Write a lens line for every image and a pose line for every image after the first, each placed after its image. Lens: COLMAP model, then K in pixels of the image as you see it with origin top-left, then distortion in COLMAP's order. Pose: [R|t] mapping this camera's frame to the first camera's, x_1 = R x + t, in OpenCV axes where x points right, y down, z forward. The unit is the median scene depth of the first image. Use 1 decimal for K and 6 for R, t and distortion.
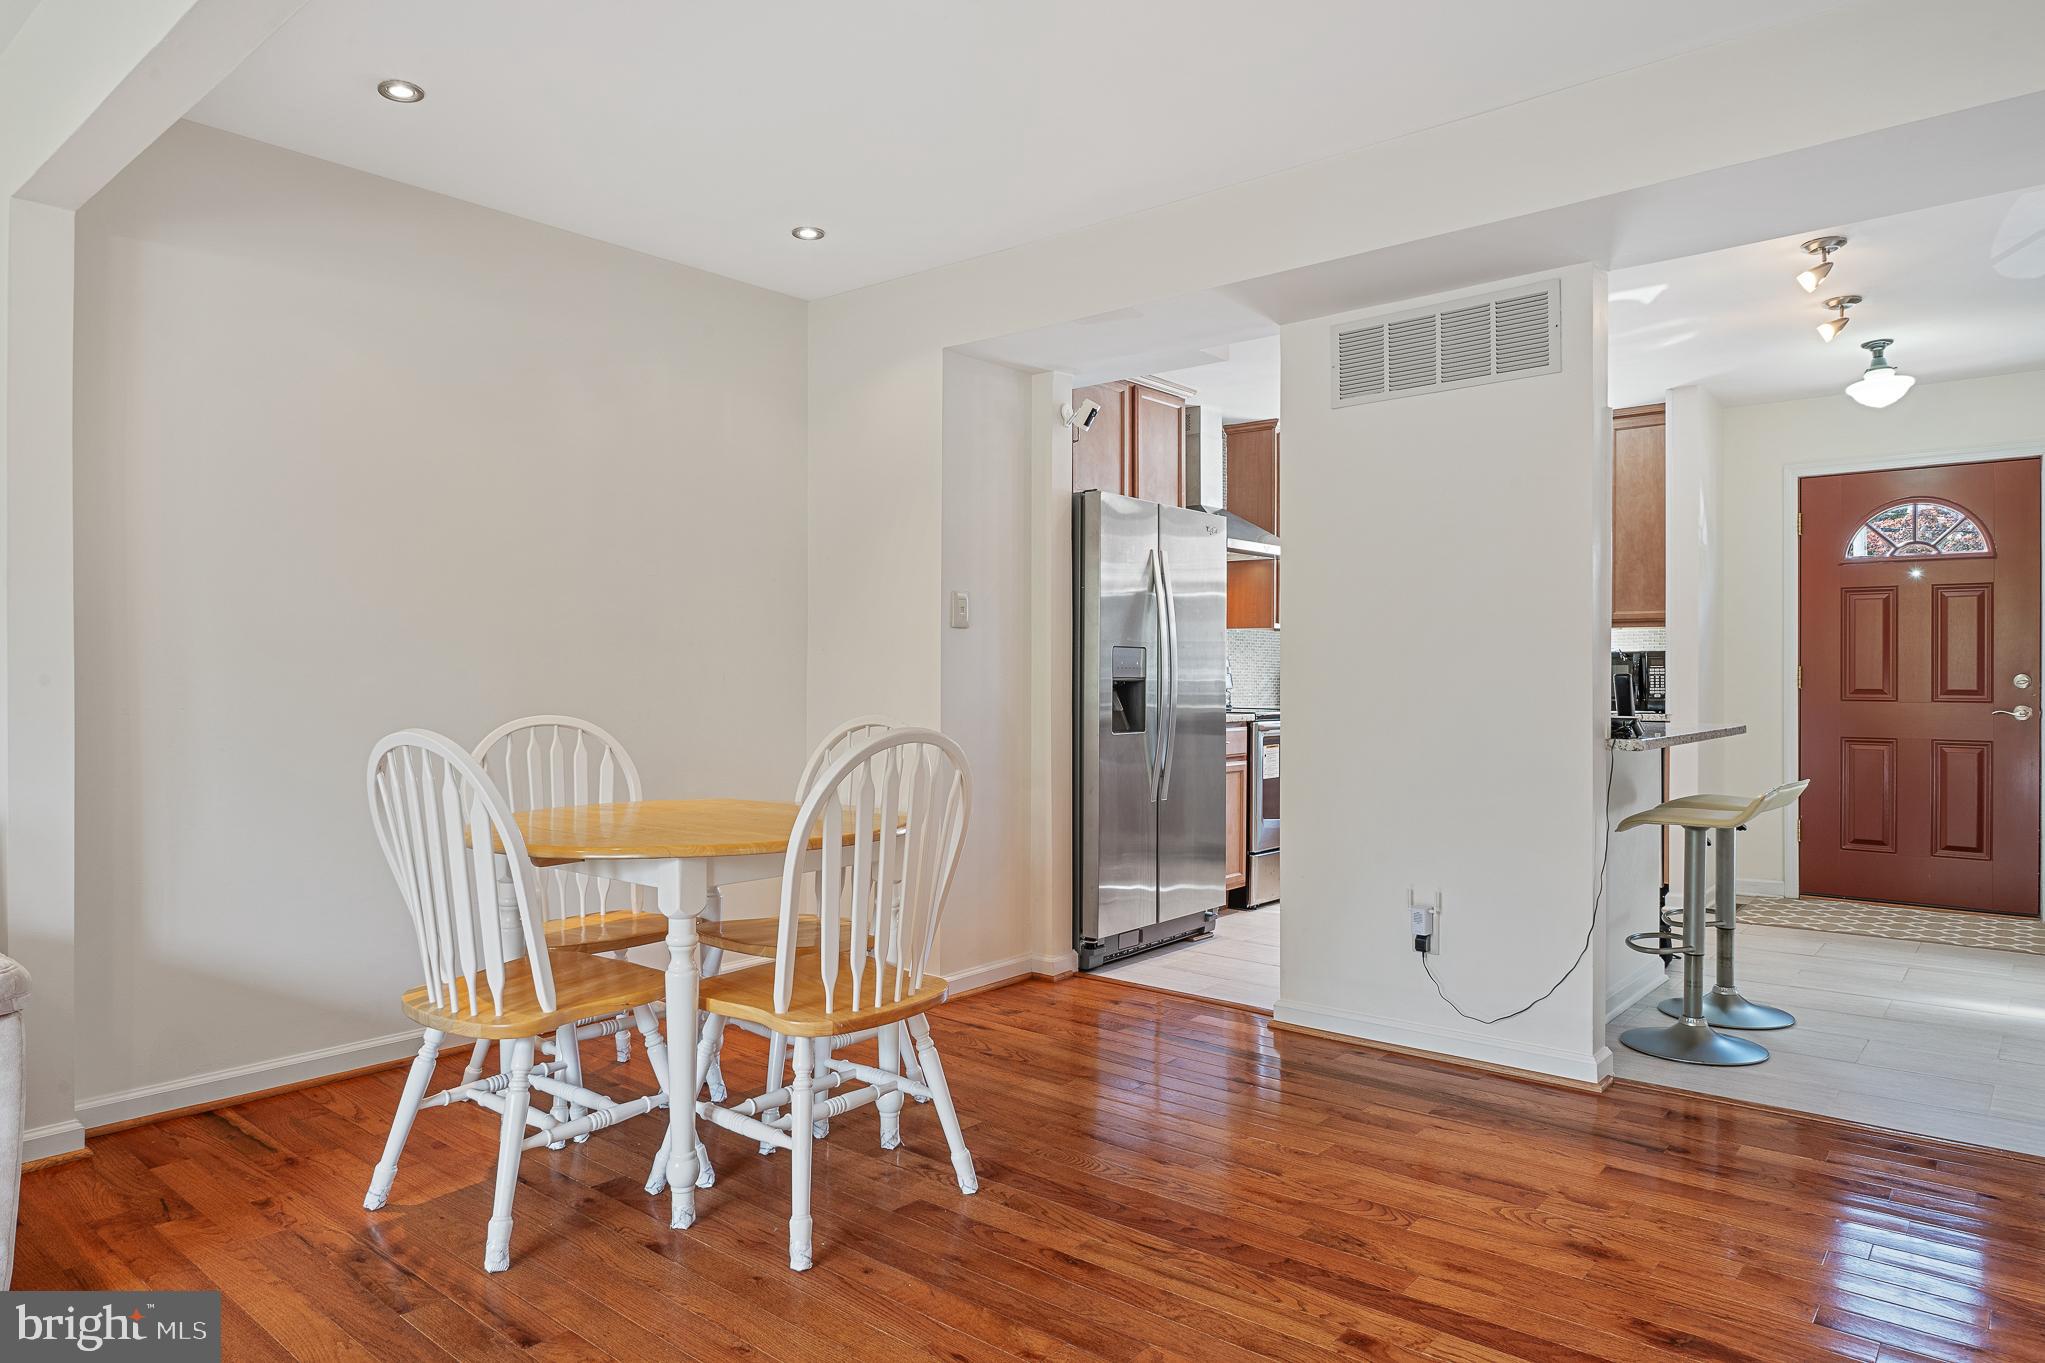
lens RADIAL K [[1241.6, 0, 1020.8], [0, 1241.6, 677.3], [0, 0, 1]] dist [0.001497, -0.002822]
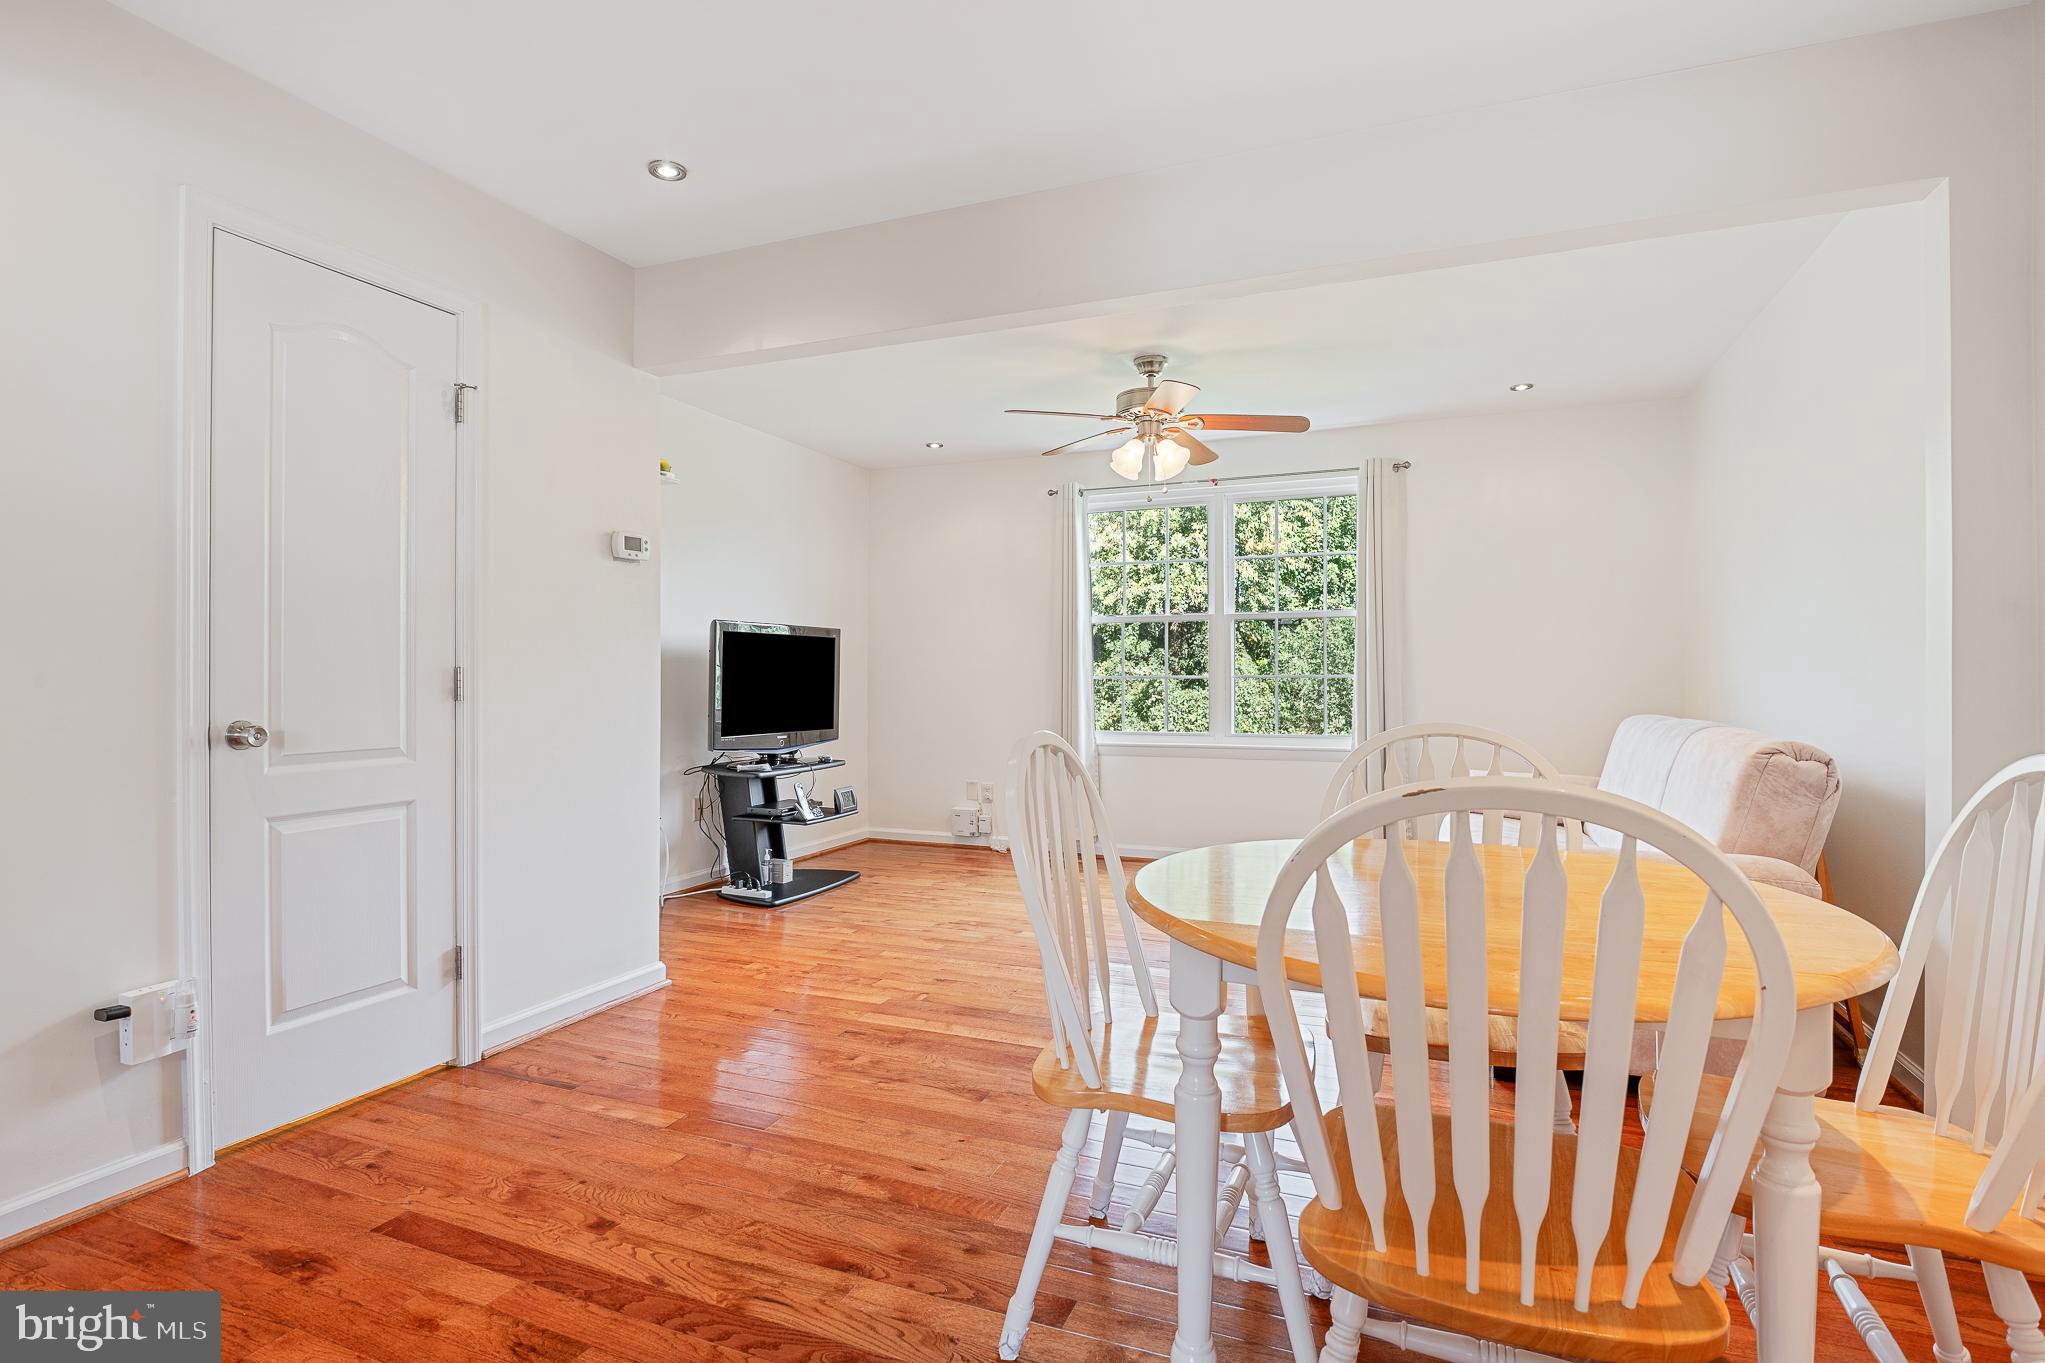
lens RADIAL K [[1018.9, 0, 1018.3], [0, 1018.9, 685.0], [0, 0, 1]] dist [-0.001174, -0.000075]
pose [[-0.953887, -0.004142, -0.300138, 0.082122], [-0.004561, 0.999989, 0.000695, 0.001559], [0.300132, 0.002032, -0.953896, 0.923309]]
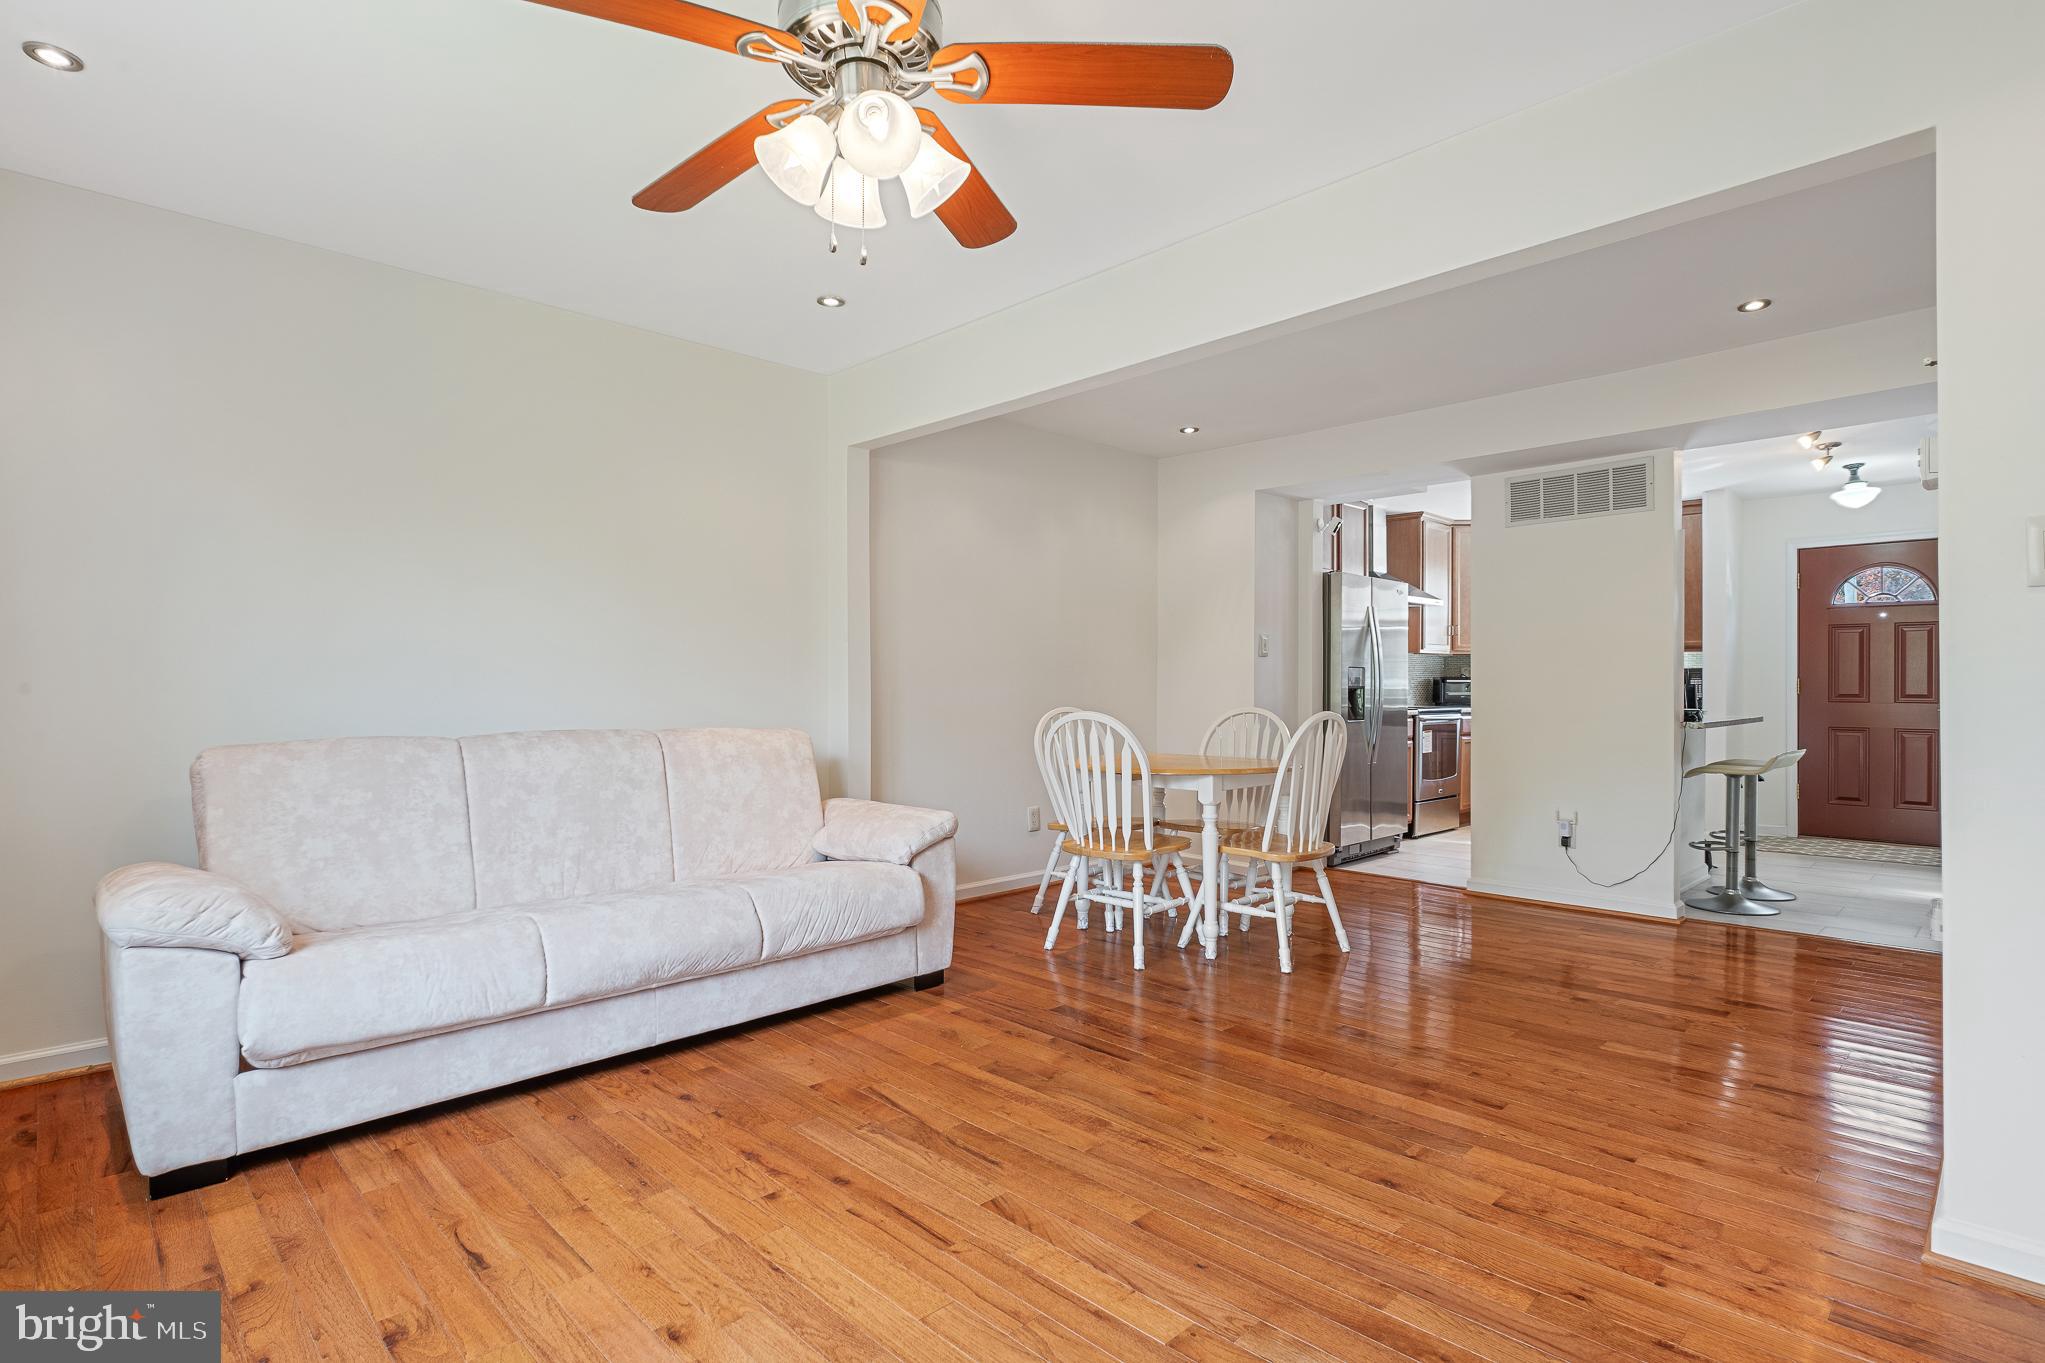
lens RADIAL K [[1004.4, 0, 1026.9], [0, 1004.4, 688.3], [0, 0, 1]] dist [-0.004538, -0.000450]
pose [[0.995597, -0.000125, -0.093736, -0.226749], [0.000334, 0.999997, 0.002216, -0.000384], [0.093735, -0.002237, 0.995595, -0.353026]]
